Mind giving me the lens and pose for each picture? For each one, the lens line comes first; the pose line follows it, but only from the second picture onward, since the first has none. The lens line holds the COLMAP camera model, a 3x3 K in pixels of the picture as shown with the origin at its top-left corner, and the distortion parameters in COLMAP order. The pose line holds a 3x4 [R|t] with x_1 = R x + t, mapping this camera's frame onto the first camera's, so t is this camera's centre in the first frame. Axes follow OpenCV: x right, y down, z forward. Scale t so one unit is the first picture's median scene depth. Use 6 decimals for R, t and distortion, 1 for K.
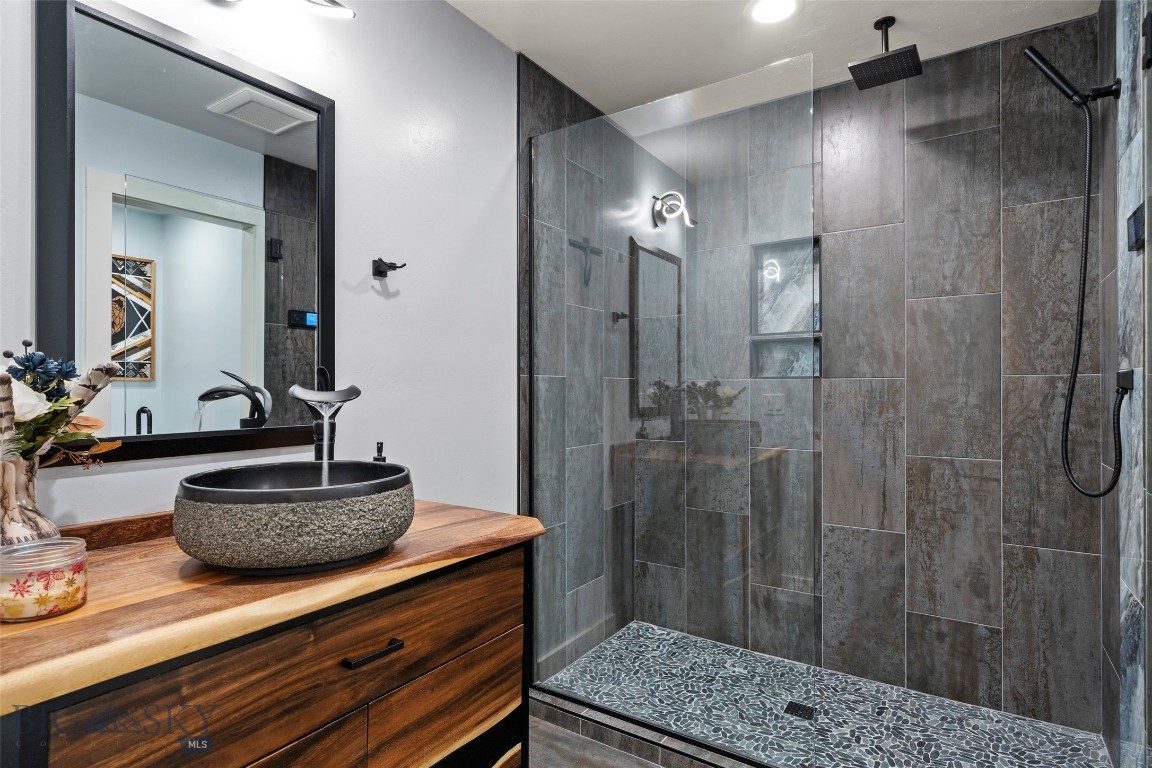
lens RADIAL K [[585.7, 0, 576.0], [0, 585.7, 384.0], [0, 0, 1]] dist [-0.001265, -0.000191]
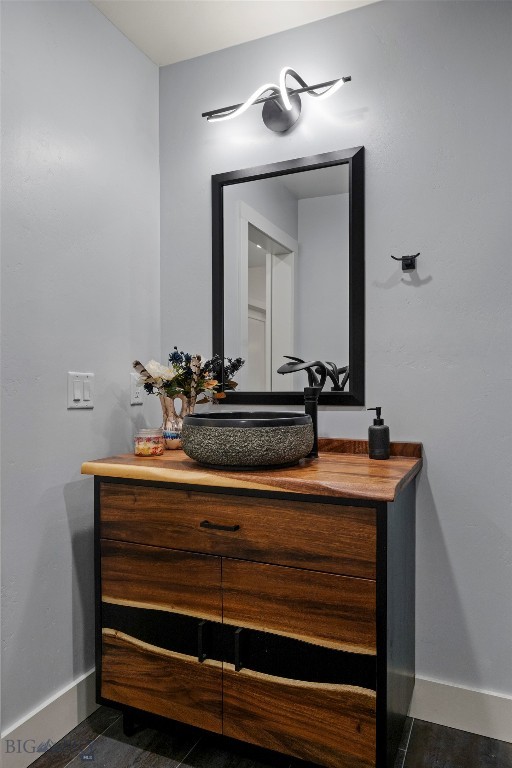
lens RADIAL K [[520.1, 0, 256.0], [0, 520.1, 384.0], [0, 0, 1]] dist [-0.000651, -0.000352]
pose [[0.161557, -0.003981, -0.986855, 0.801924], [0.017067, 0.999854, -0.001239, 0.054206], [0.986716, -0.016643, 0.161601, 0.645887]]
